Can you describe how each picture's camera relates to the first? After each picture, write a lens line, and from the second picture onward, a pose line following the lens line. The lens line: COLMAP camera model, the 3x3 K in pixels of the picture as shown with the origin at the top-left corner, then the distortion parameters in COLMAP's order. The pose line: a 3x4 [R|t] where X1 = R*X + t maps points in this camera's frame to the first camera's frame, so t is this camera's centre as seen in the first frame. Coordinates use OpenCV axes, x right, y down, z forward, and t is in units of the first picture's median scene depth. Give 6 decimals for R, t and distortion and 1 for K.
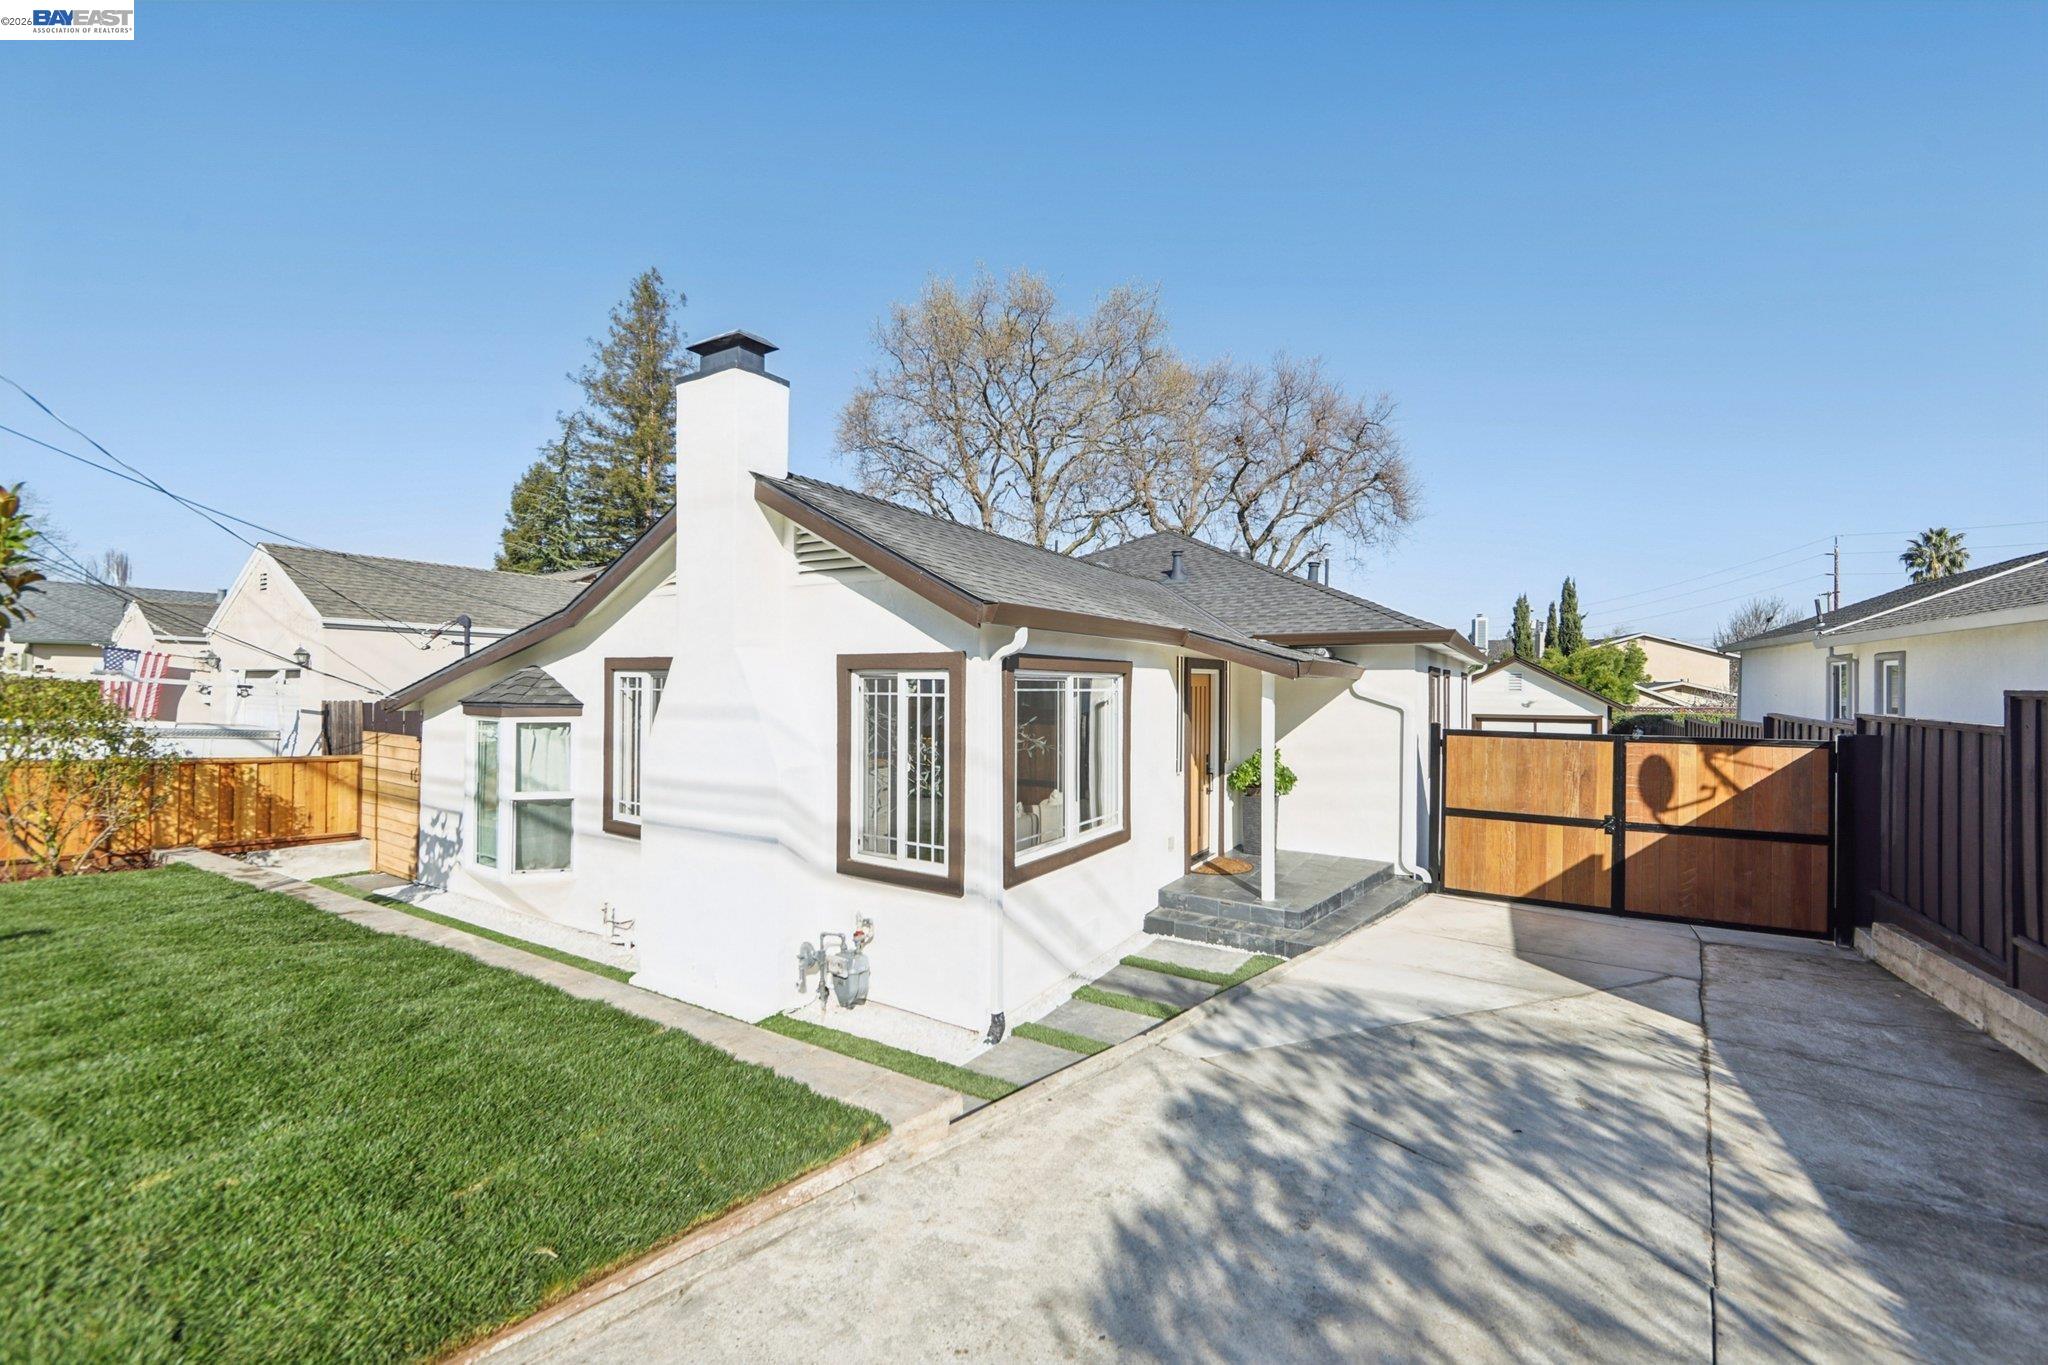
lens RADIAL K [[731.9, 0, 1028.3], [0, 731.9, 687.3], [0, 0, 1]] dist [-0.011035, 0.001463]
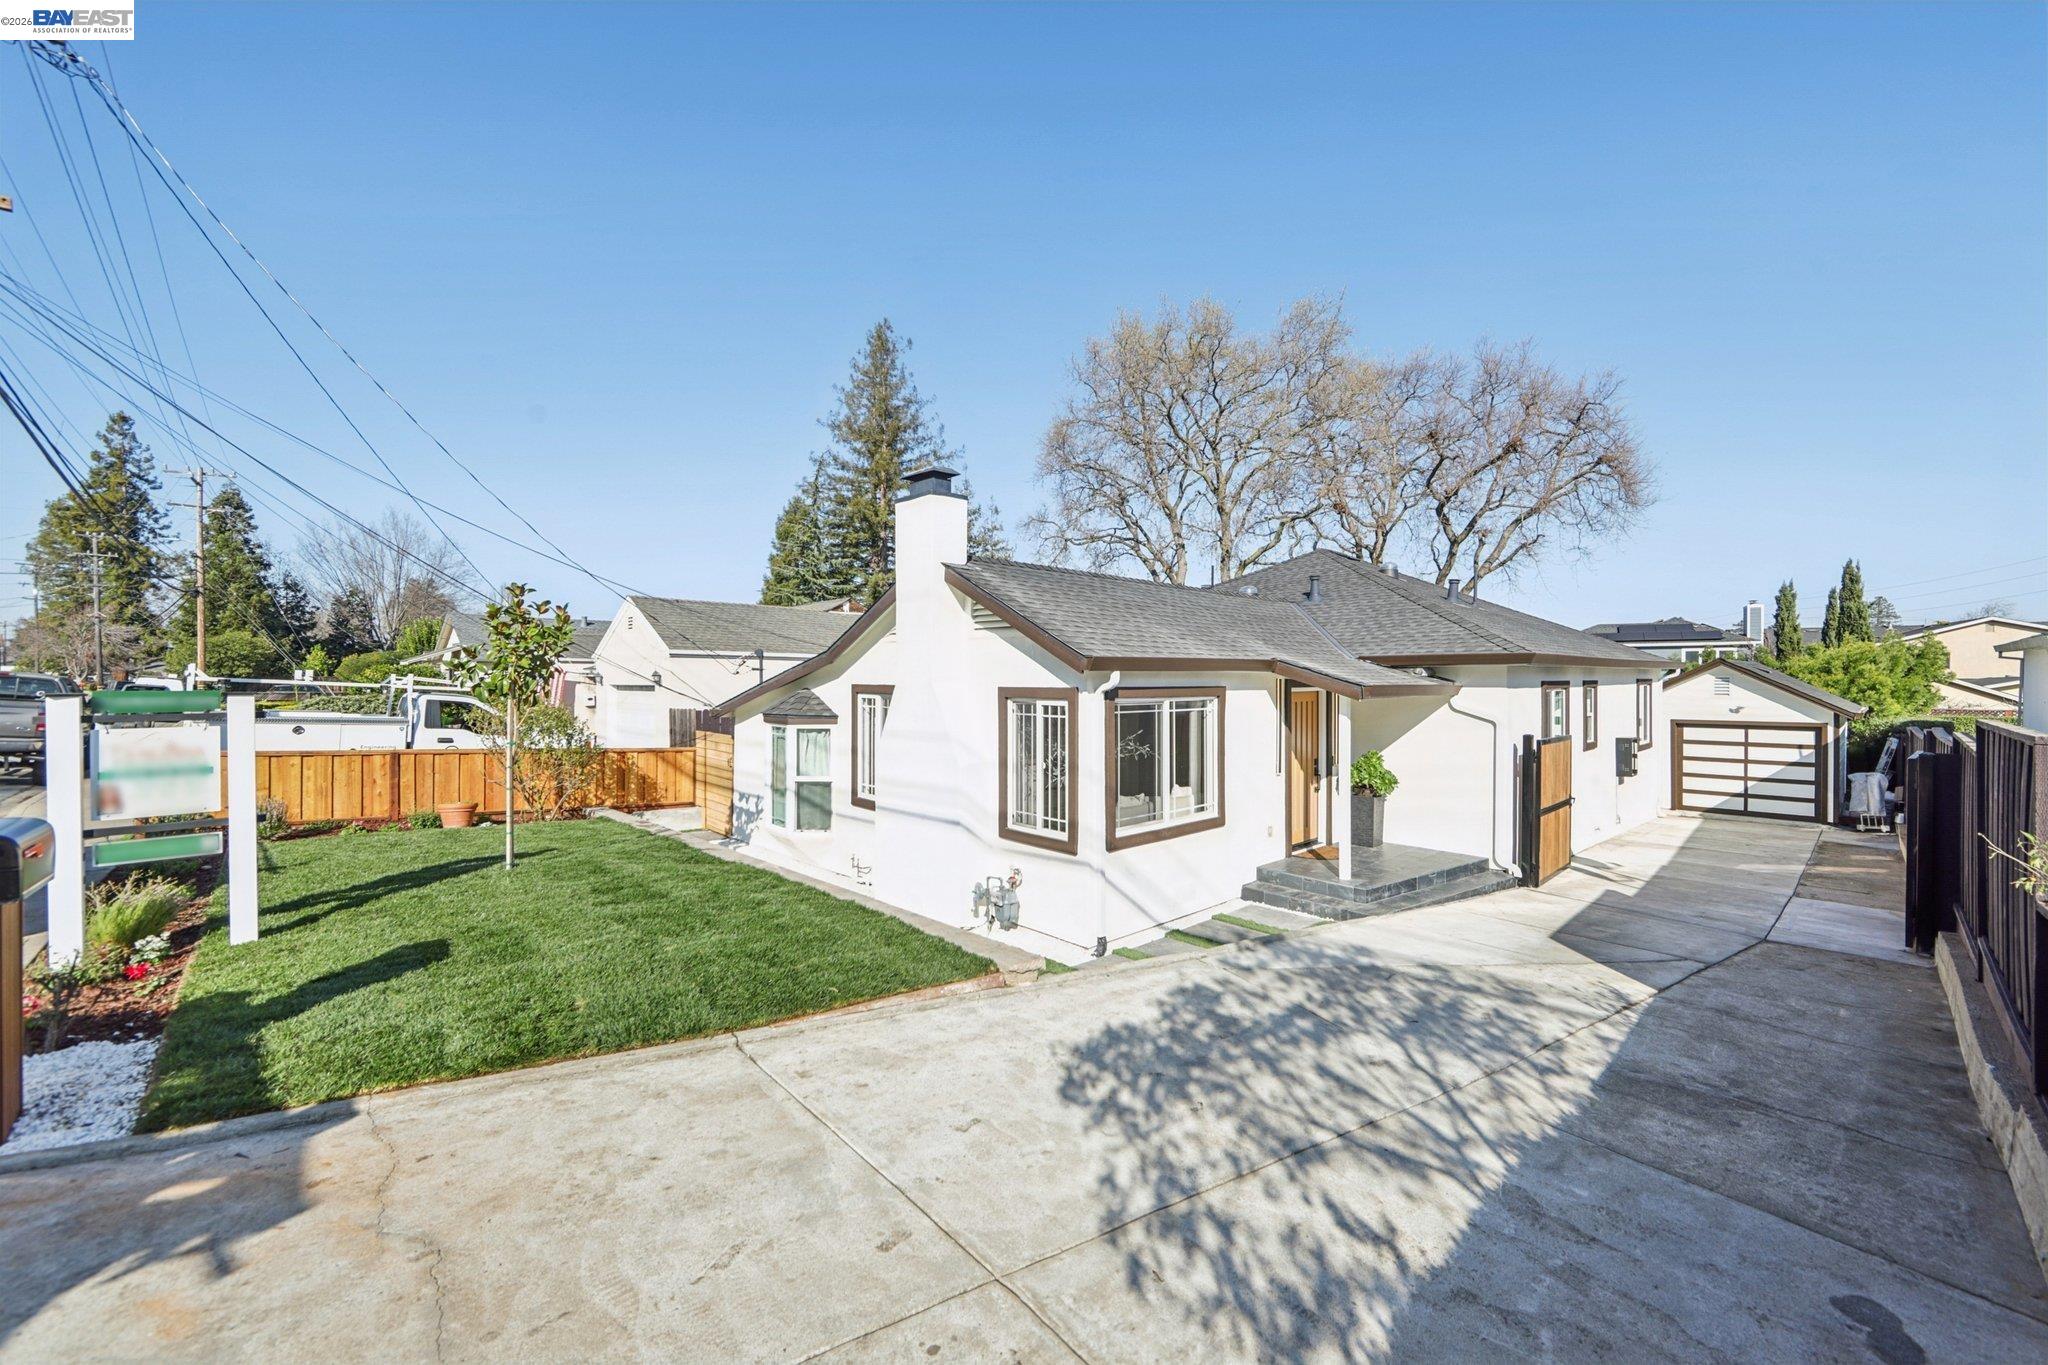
lens RADIAL K [[731.9, 0, 1066.6], [0, 731.9, 683.0], [0, 0, 1]] dist [-0.011035, 0.001463]
pose [[0.972525, -0.004717, -0.232751, 0.163839], [0.004626, 0.999989, -0.000937, -0.039593], [0.232753, -0.000166, 0.972536, -0.299591]]
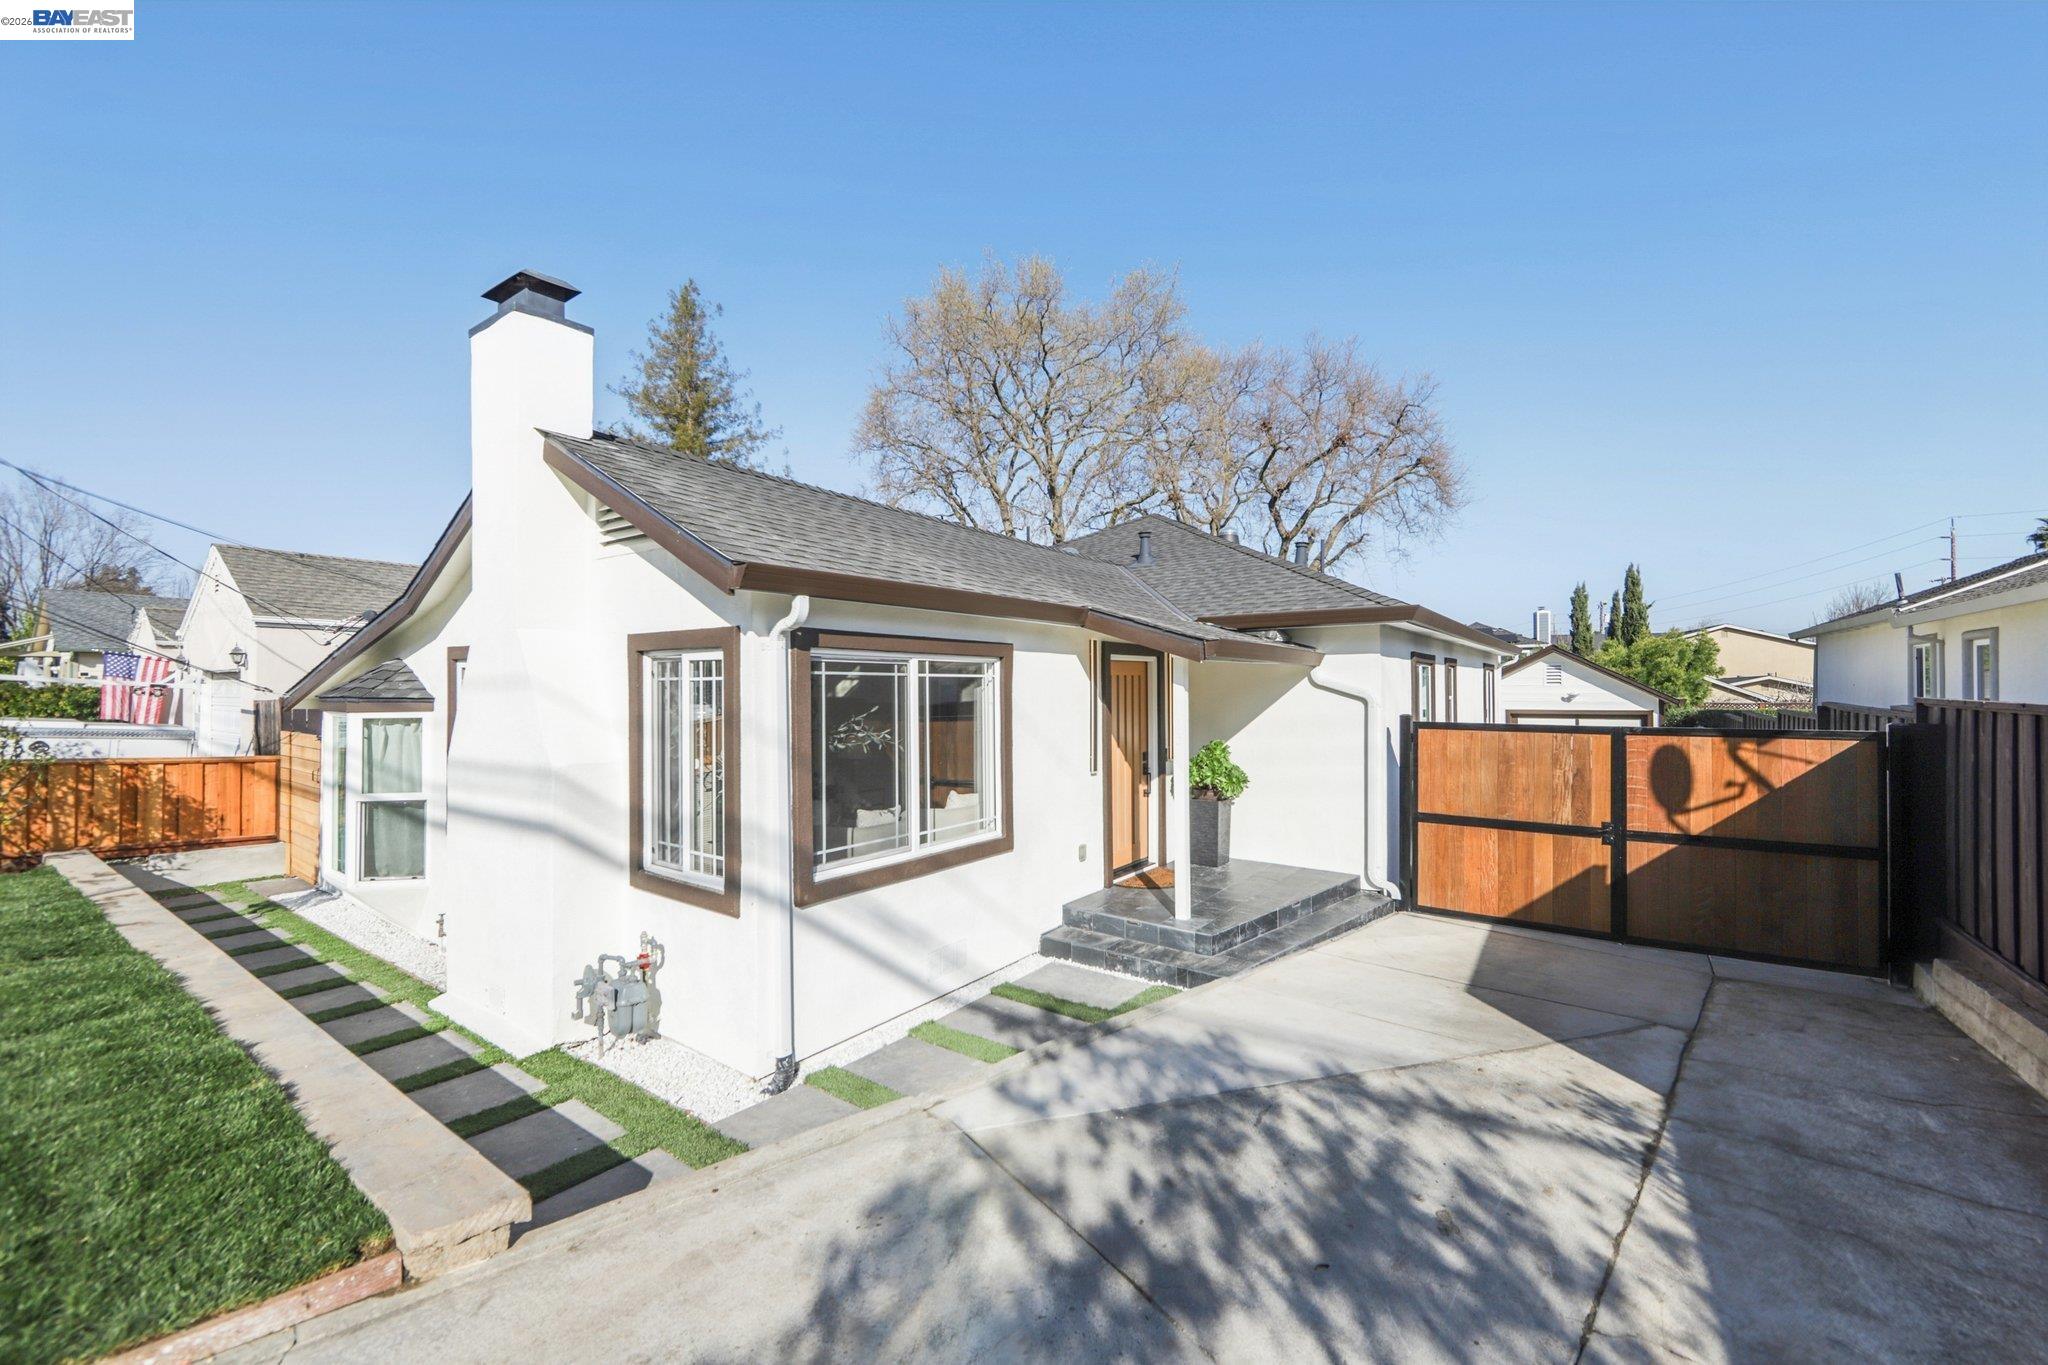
lens RADIAL K [[731.9, 0, 1036.8], [0, 731.9, 688.0], [0, 0, 1]] dist [-0.011035, 0.001463]
pose [[0.997835, -0.008667, -0.065189, 0.219197], [0.008456, 0.999958, -0.003515, 0.020036], [0.065216, 0.002956, 0.997867, 0.130460]]
